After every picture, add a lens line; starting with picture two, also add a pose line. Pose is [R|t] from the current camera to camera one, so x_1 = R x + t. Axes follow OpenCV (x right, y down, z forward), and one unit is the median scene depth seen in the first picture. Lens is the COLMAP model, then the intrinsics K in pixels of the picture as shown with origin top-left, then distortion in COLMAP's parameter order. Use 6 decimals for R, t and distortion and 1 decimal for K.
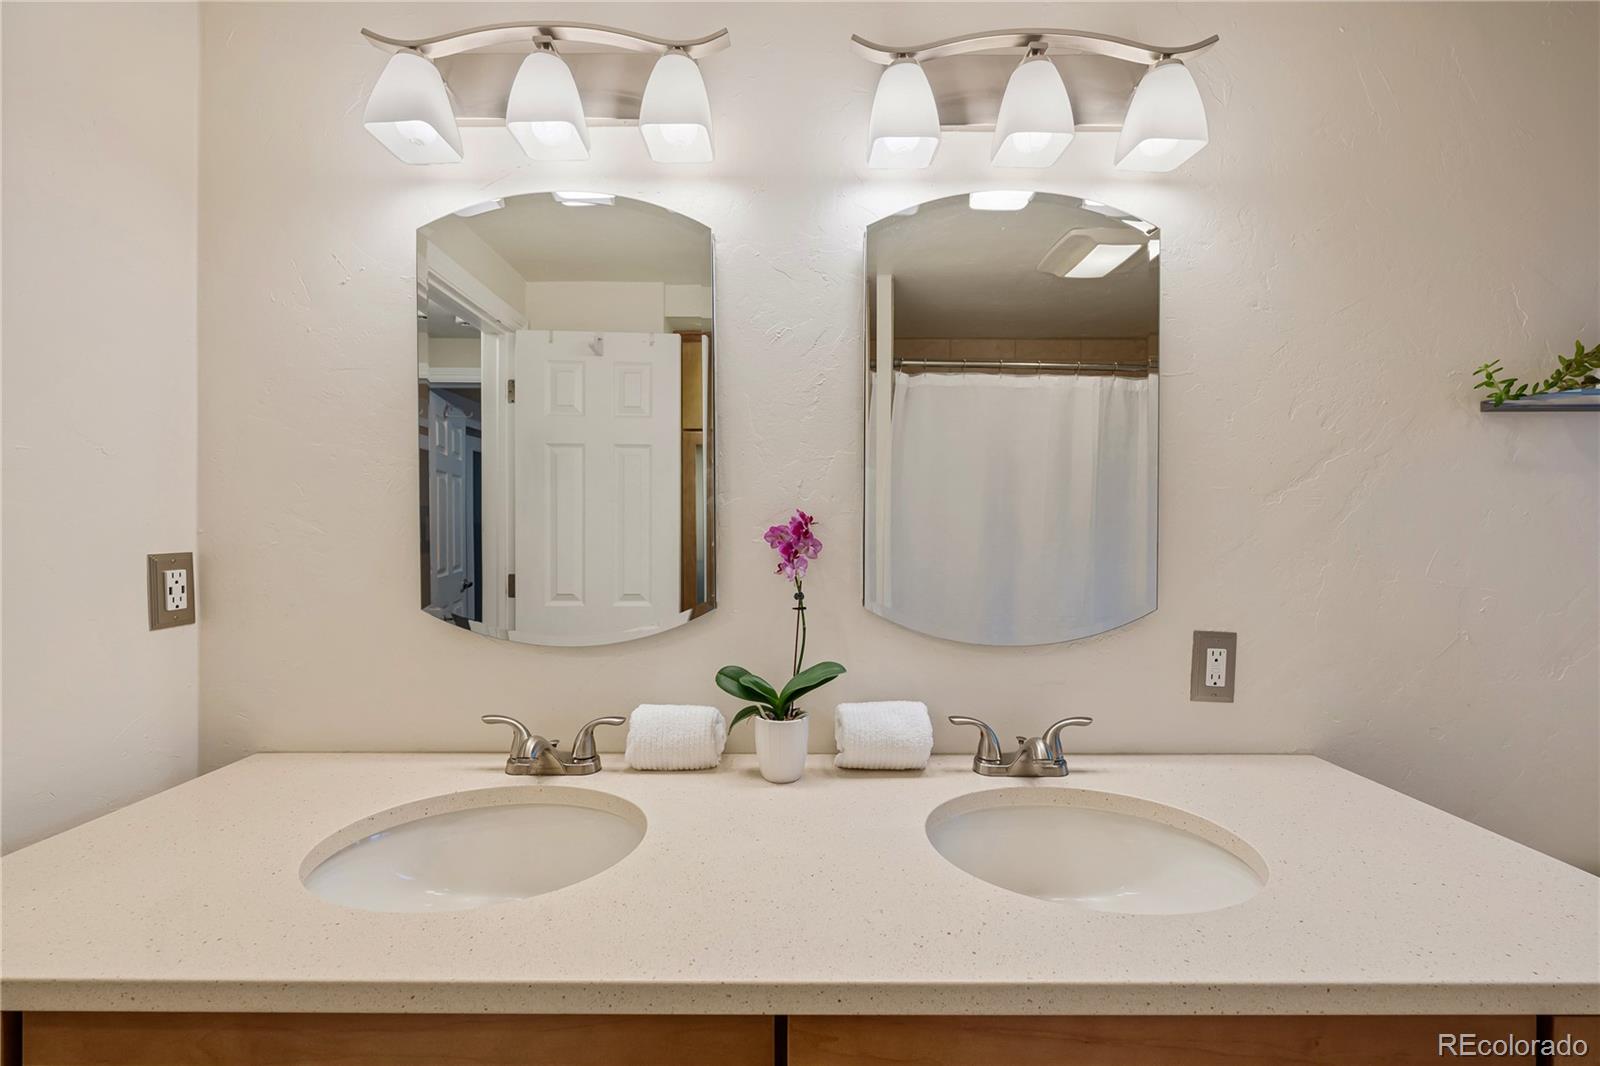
lens RADIAL K [[627.1, 0, 804.0], [0, 627.1, 539.3], [0, 0, 1]] dist [0.000858, -0.000087]
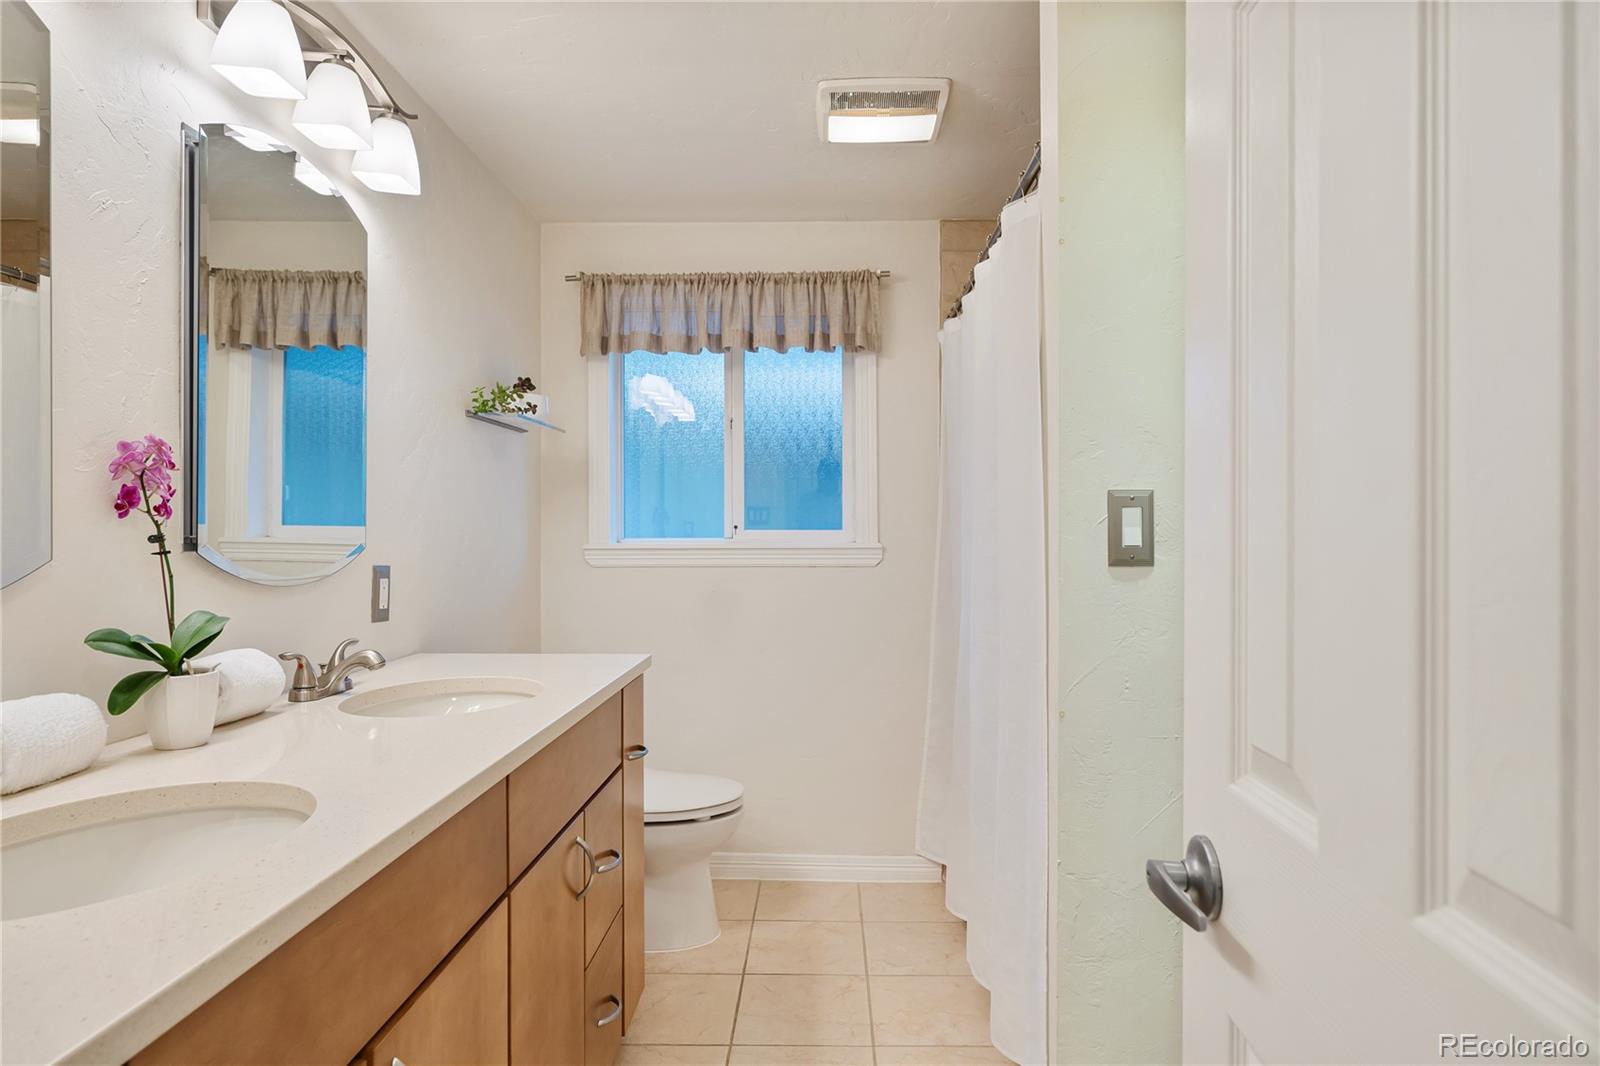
lens RADIAL K [[915.5, 0, 802.6], [0, 915.5, 534.8], [0, 0, 1]] dist [0.003889, 0.002497]
pose [[0.027466, -0.007053, 0.999598, -1.171517], [0.000299, 0.999975, 0.007048, 0.074837], [-0.999623, 0.000105, 0.027468, 0.104727]]
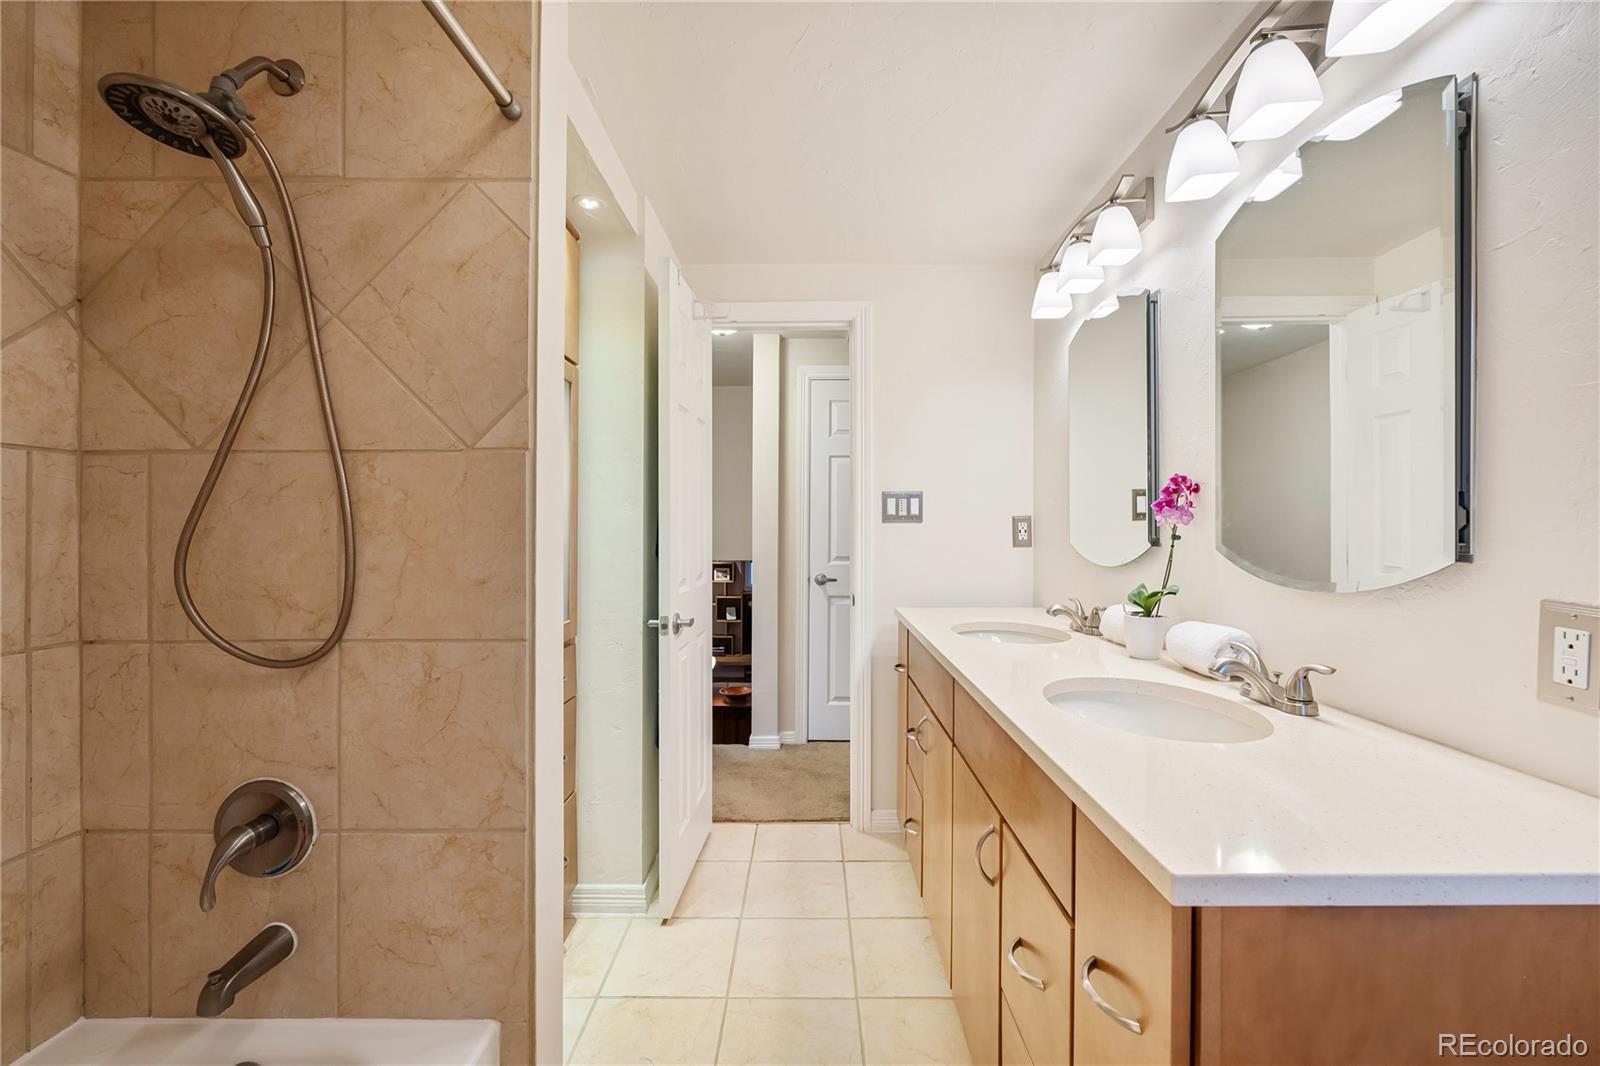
lens RADIAL K [[627.1, 0, 803.1], [0, 627.1, 526.1], [0, 0, 1]] dist [0.000858, -0.000087]
pose [[-0.006049, -0.003559, -0.999975, 1.346489], [-0.003019, 0.999989, -0.003541, 0.071407], [0.999977, 0.002998, -0.006059, 0.193793]]
